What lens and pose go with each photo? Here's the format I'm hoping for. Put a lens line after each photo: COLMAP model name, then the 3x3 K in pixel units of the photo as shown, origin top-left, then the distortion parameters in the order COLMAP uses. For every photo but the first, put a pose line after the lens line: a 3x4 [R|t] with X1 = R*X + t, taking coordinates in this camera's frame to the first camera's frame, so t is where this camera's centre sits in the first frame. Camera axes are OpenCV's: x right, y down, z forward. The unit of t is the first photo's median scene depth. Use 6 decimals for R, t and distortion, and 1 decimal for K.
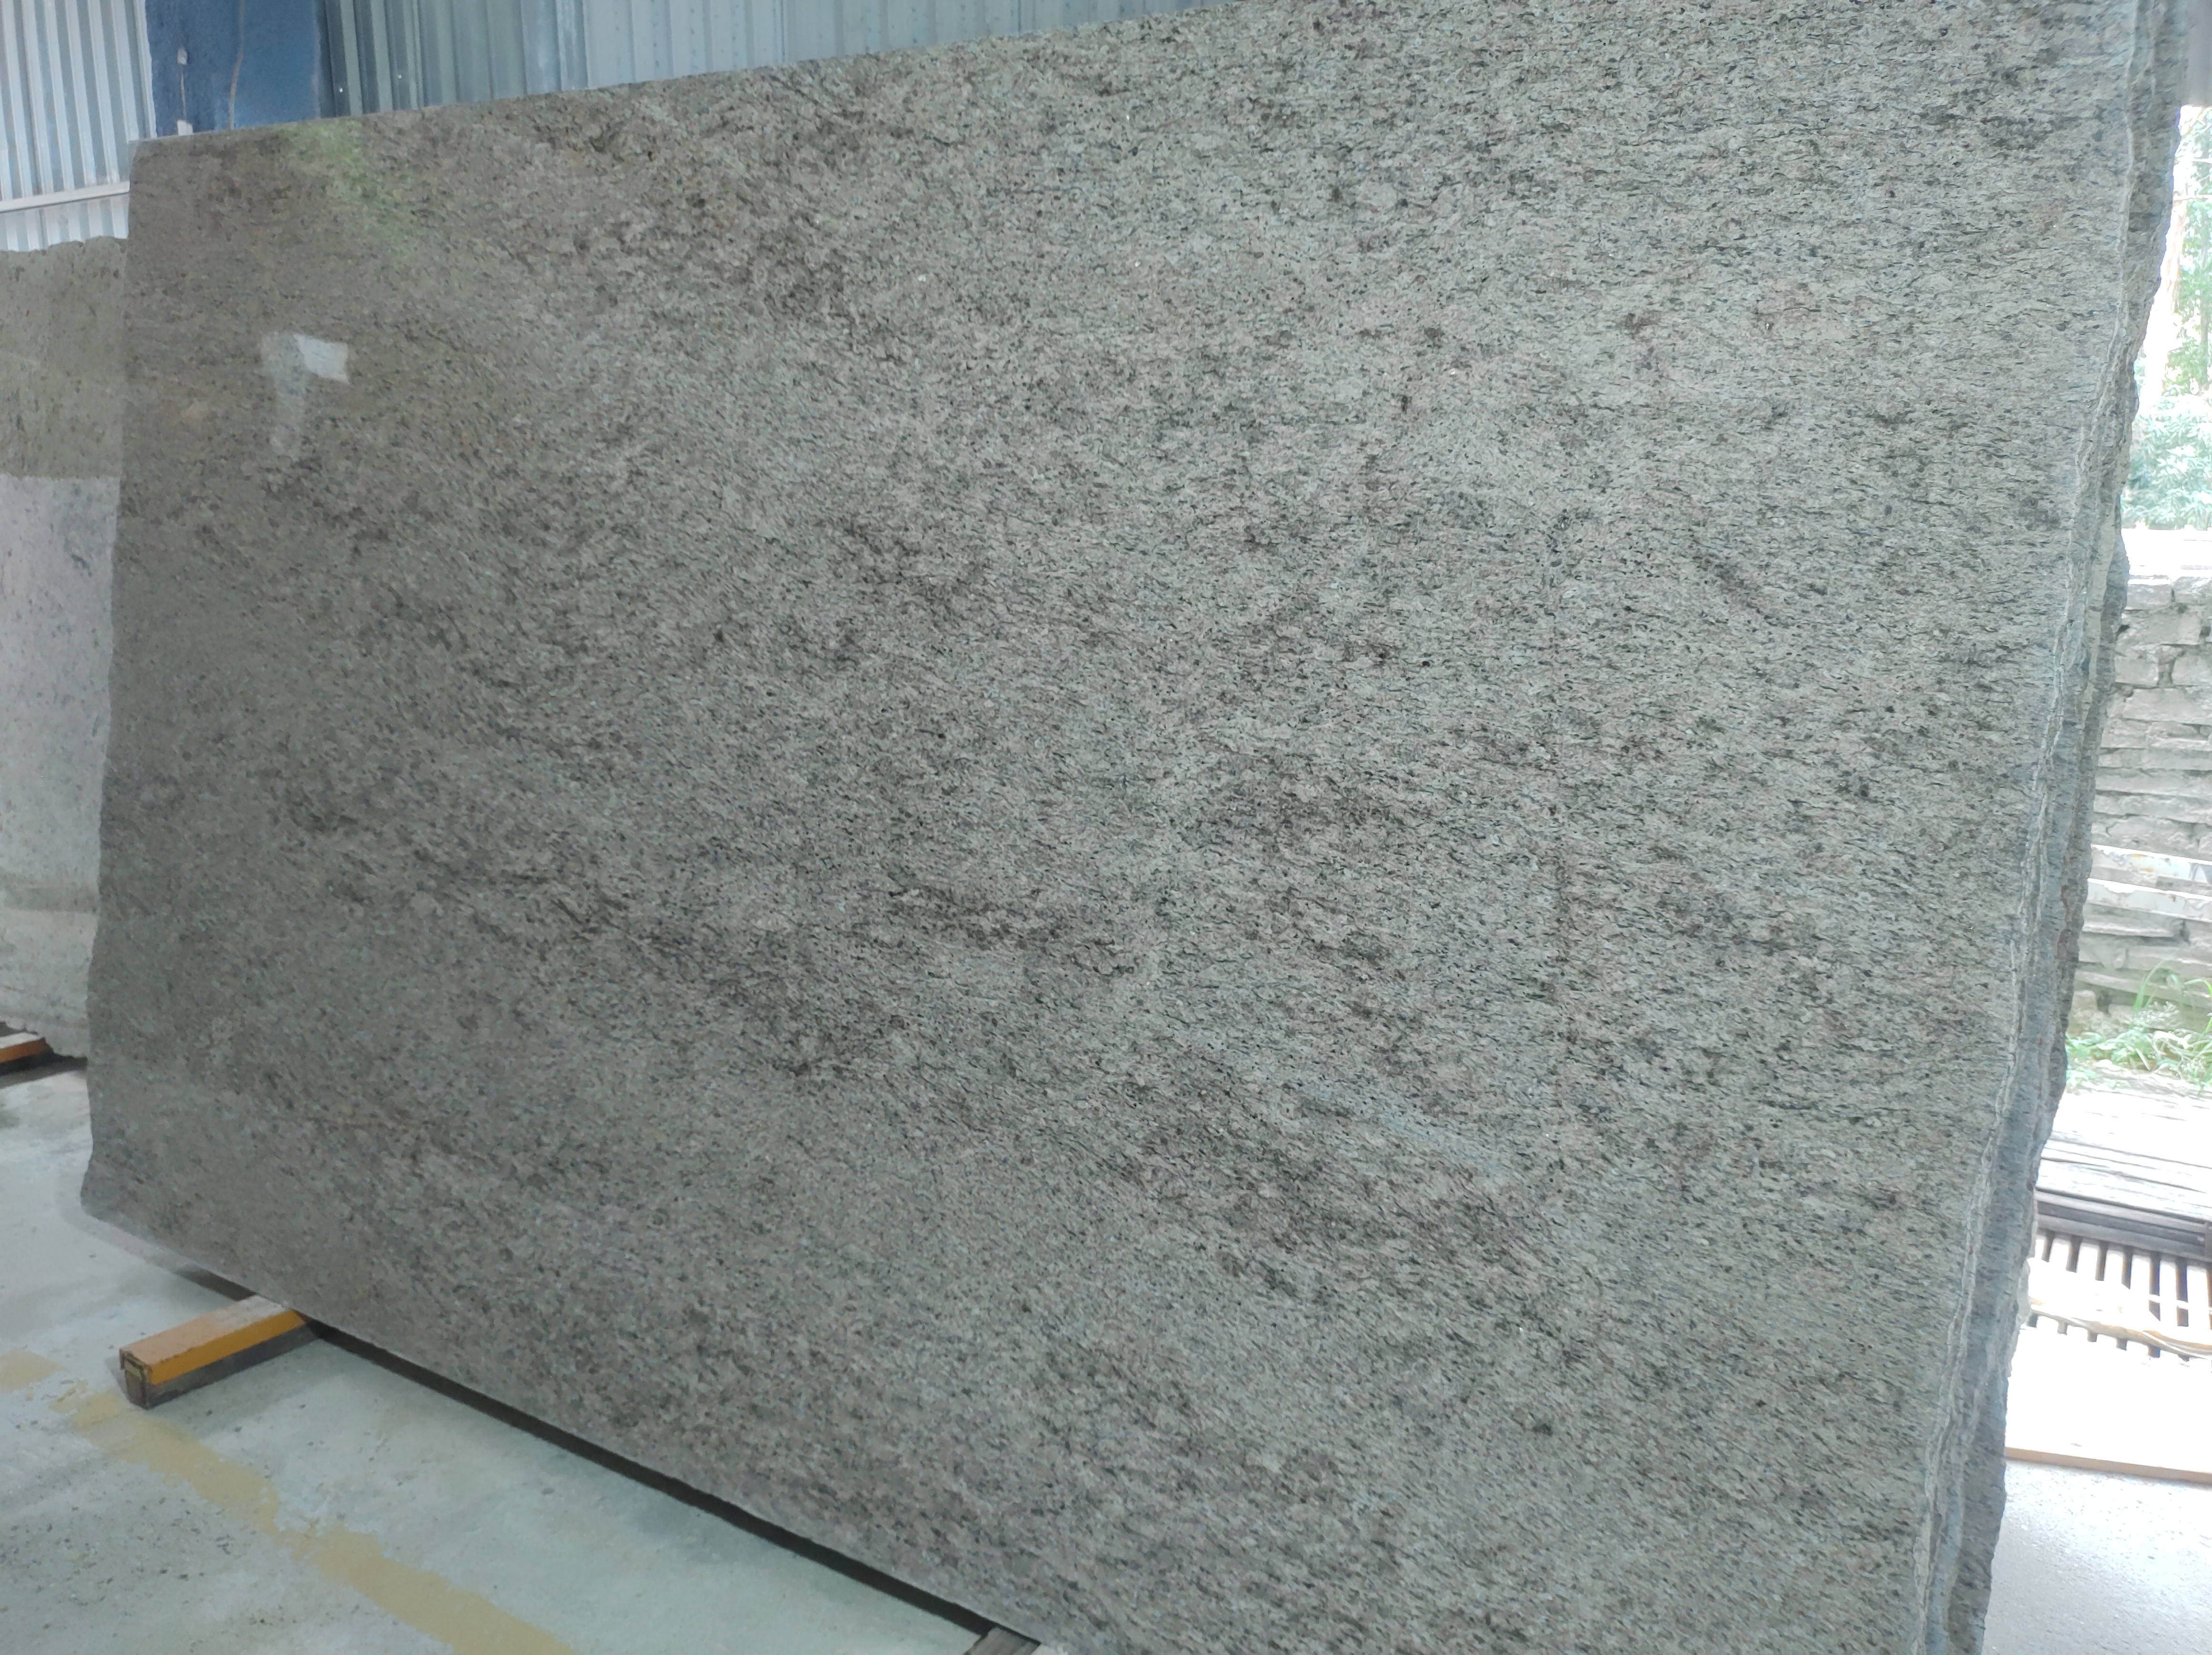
lens RADIAL K [[1627.2, 0, 1145.5], [0, 1627.2, 821.9], [0, 0, 1]] dist [0.040880, -0.039217]
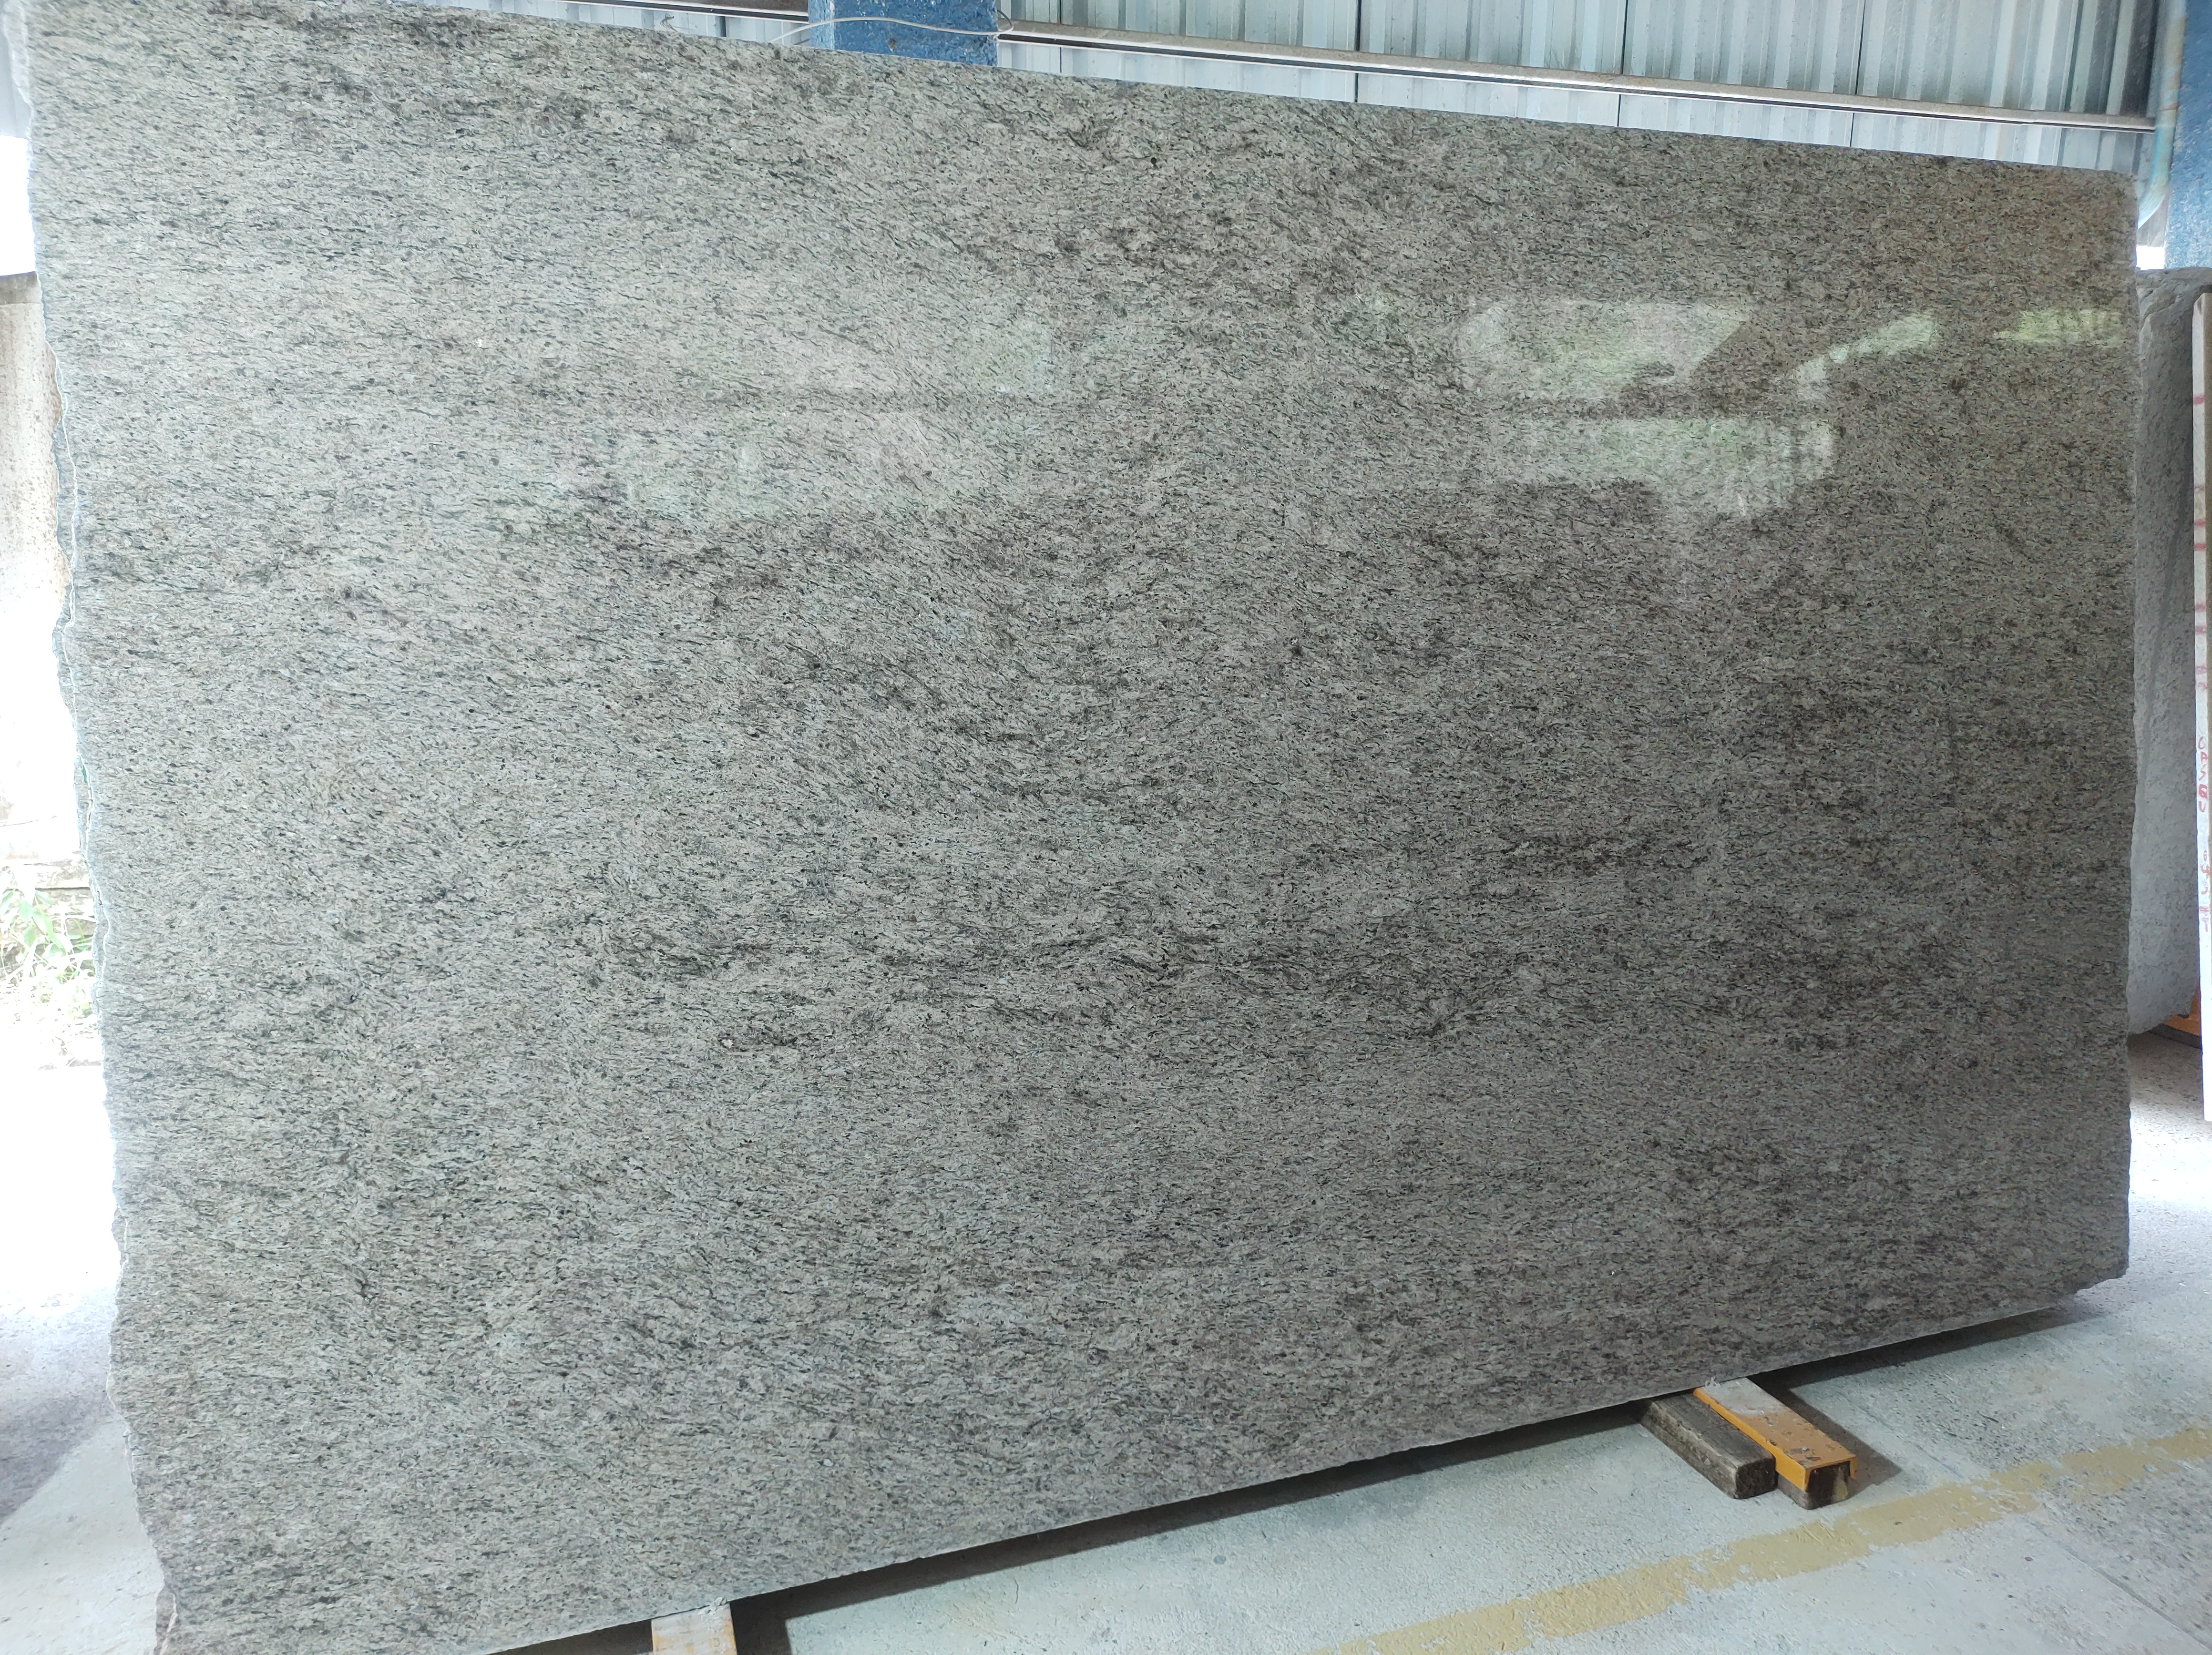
lens RADIAL K [[1618.7, 0, 1145.0], [0, 1618.7, 821.6], [0, 0, 1]] dist [0.044734, -0.039752]
pose [[0.634121, -0.181259, 0.751689, -1.206012], [0.167130, 0.981286, 0.095633, -0.132371], [-0.754956, 0.064987, 0.652547, 0.449521]]
